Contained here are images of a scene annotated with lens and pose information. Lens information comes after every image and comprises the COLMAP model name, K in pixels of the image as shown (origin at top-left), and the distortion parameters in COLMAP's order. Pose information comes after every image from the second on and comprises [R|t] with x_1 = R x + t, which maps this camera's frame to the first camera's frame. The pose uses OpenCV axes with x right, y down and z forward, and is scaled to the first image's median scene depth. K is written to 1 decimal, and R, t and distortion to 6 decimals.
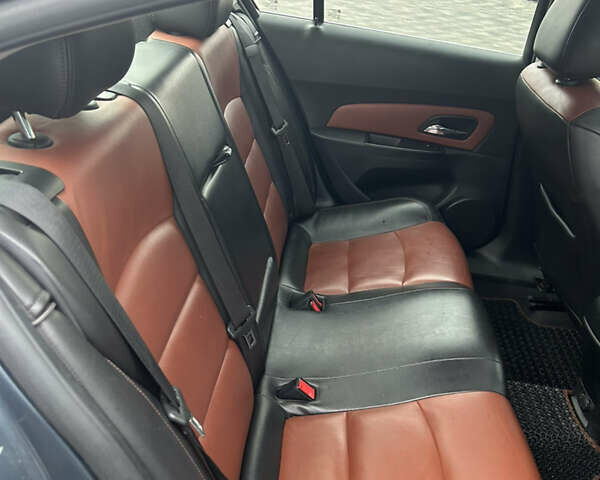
lens RADIAL K [[606.4, 0, 300.0], [0, 606.4, 240.0], [0, 0, 1]] dist [0.145180, -0.266446]
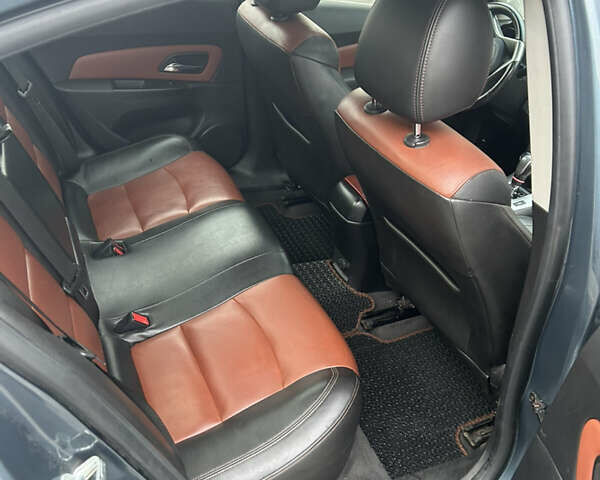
lens RADIAL K [[606.4, 0, 300.0], [0, 606.4, 240.0], [0, 0, 1]] dist [0.145180, -0.266446]
pose [[0.883828, -0.261675, 0.387782, -0.098611], [0.212403, 0.963024, 0.165742, -0.020774], [-0.416814, -0.064121, 0.906727, -0.124181]]
